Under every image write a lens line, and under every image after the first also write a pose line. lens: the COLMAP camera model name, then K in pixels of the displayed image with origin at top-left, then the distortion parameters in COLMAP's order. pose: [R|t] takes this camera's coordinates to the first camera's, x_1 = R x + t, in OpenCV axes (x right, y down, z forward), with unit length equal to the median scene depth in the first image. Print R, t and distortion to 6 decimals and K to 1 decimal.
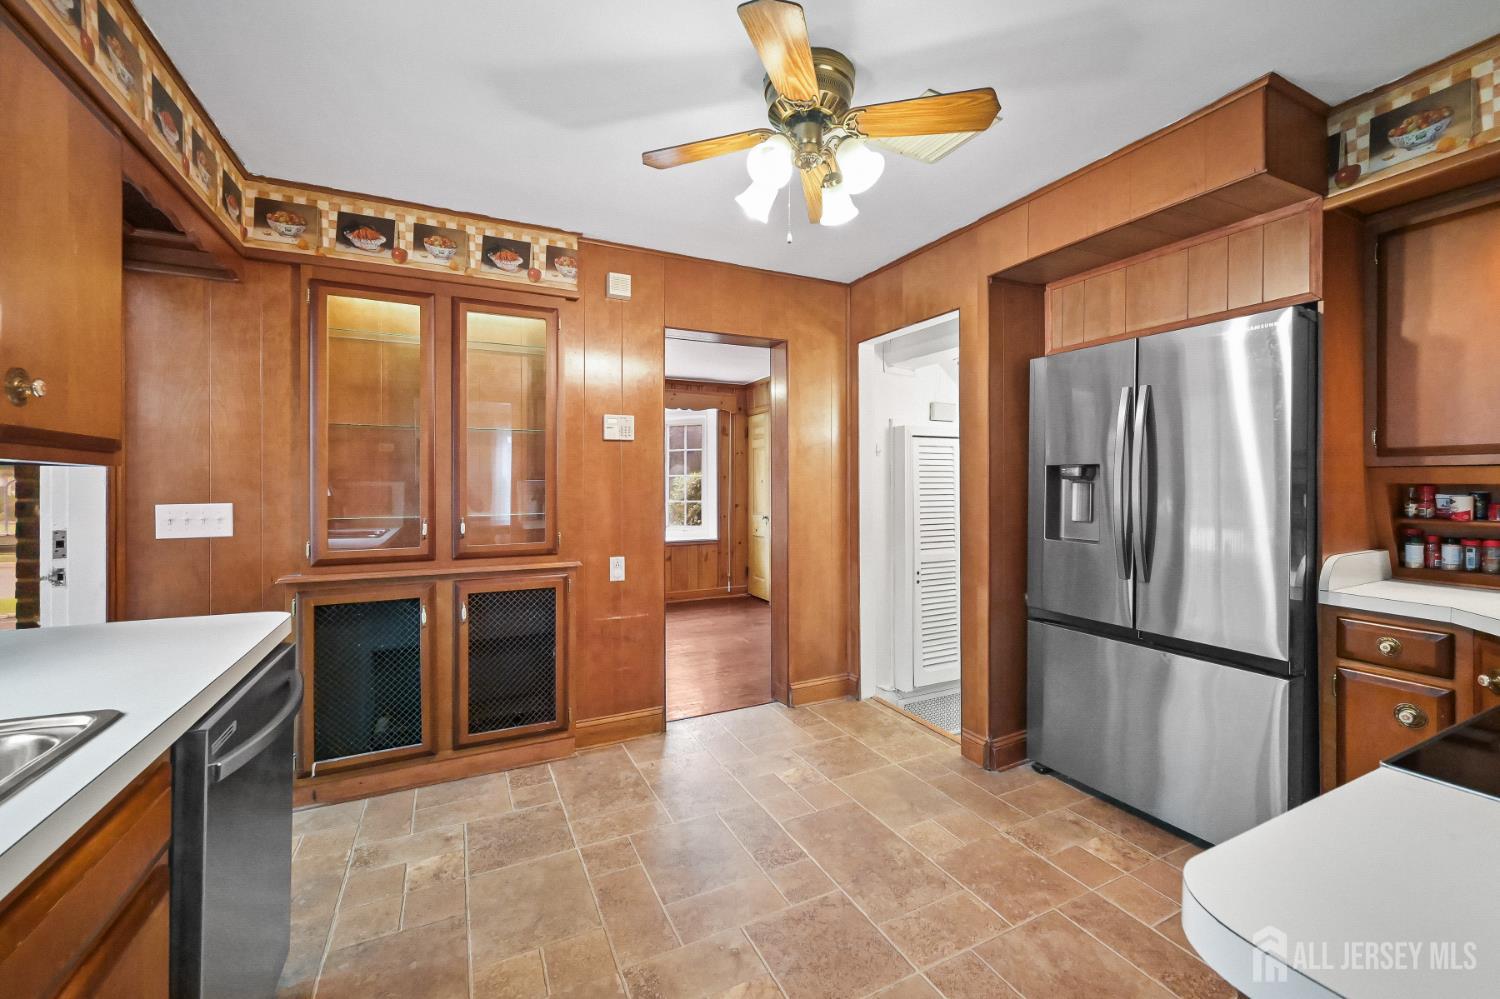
lens RADIAL K [[604.8, 0, 752.8], [0, 604.8, 489.9], [0, 0, 1]] dist [-0.001555, 0.000155]
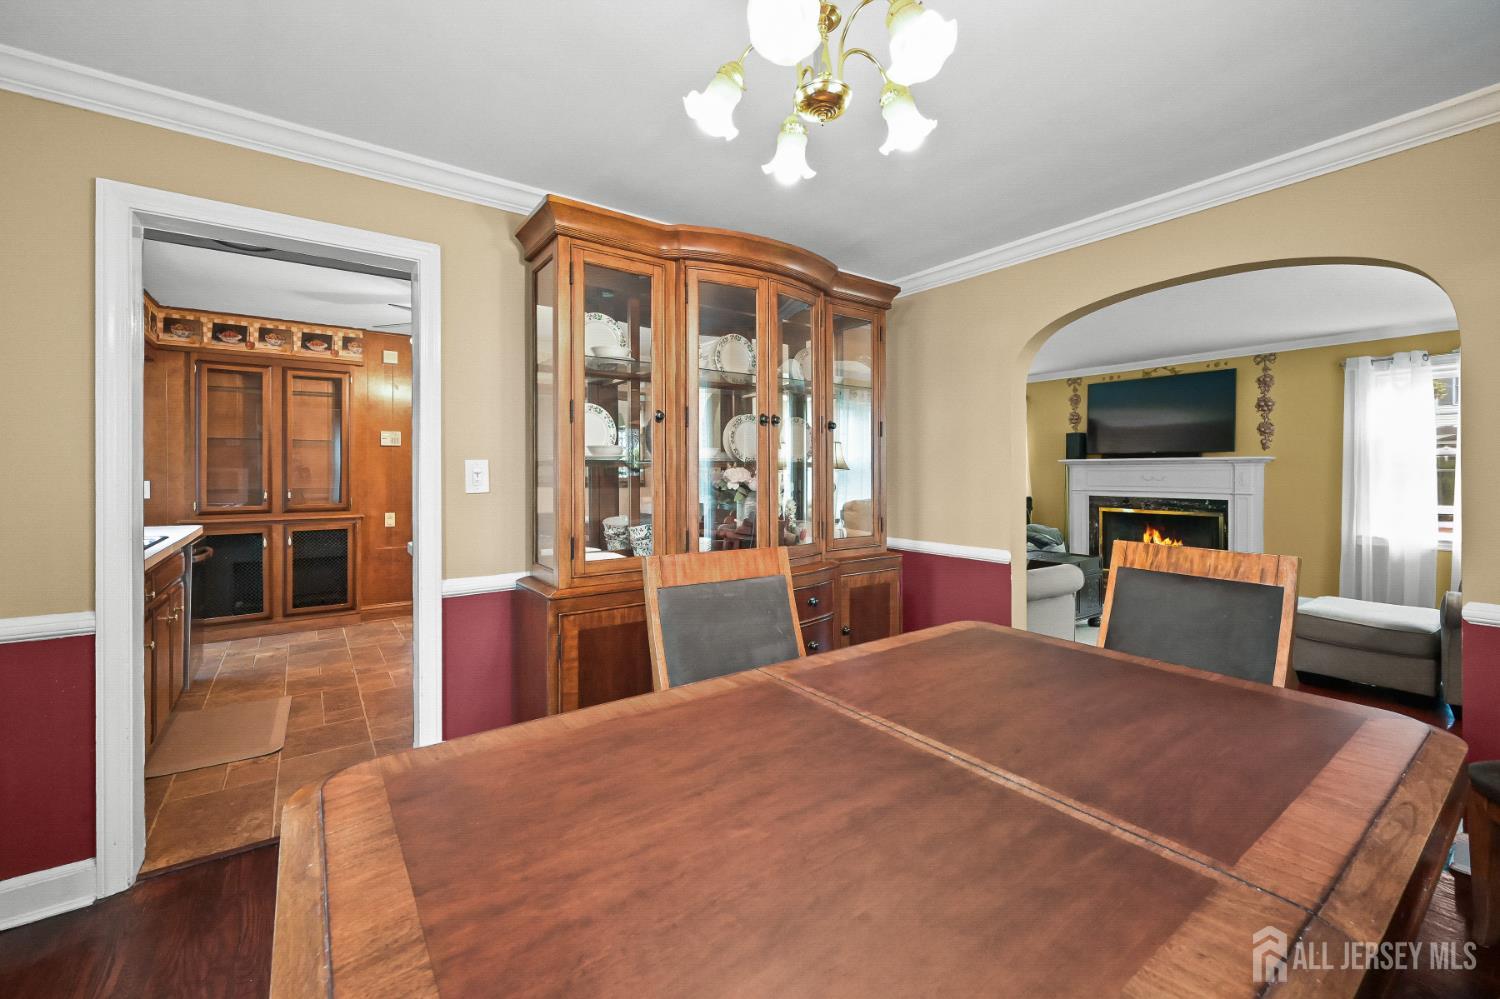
lens RADIAL K [[604.8, 0, 745.6], [0, 604.8, 477.3], [0, 0, 1]] dist [-0.001555, 0.000155]
pose [[0.985234, 0.000908, 0.171211, 0.562225], [-0.001104, 0.999999, 0.001054, 0.006304], [-0.171210, -0.001228, 0.985234, -1.026159]]
